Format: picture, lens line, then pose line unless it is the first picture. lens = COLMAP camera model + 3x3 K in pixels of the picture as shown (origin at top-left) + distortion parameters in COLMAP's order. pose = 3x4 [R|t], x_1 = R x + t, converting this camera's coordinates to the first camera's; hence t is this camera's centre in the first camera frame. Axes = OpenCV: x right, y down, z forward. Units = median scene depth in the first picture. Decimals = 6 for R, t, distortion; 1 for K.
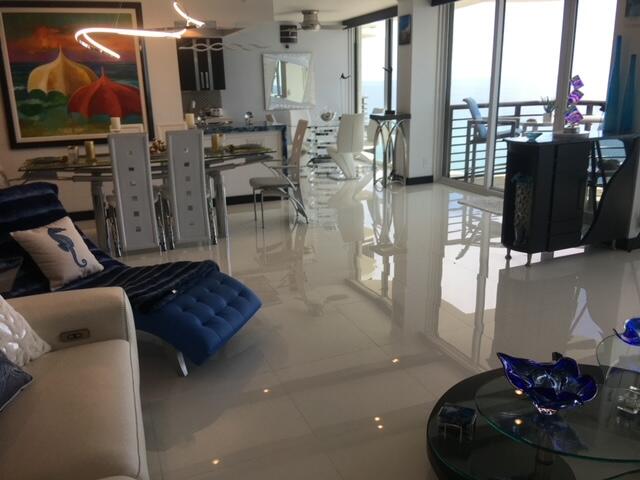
lens RADIAL K [[540.2, 0, 322.4], [0, 540.2, 236.1], [0, 0, 1]] dist [0.047623, -0.082613]
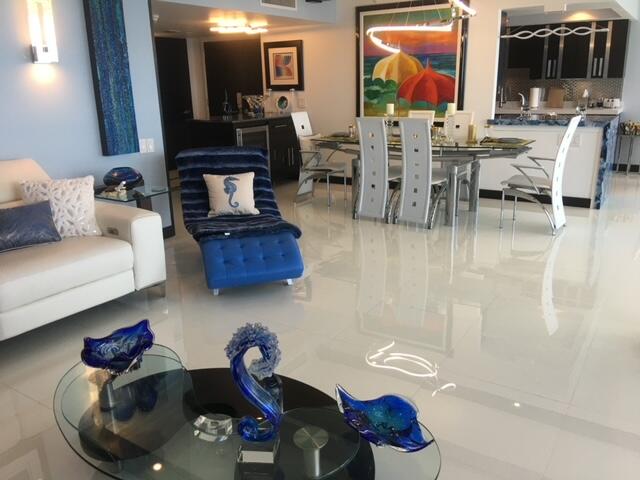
lens RADIAL K [[540.2, 0, 325.1], [0, 540.2, 241.5], [0, 0, 1]] dist [0.047623, -0.082613]
pose [[0.578577, 0.246969, -0.777338, 0.454877], [-0.215800, 0.965444, 0.146112, -0.063808], [0.786562, 0.083213, 0.611879, 0.175808]]
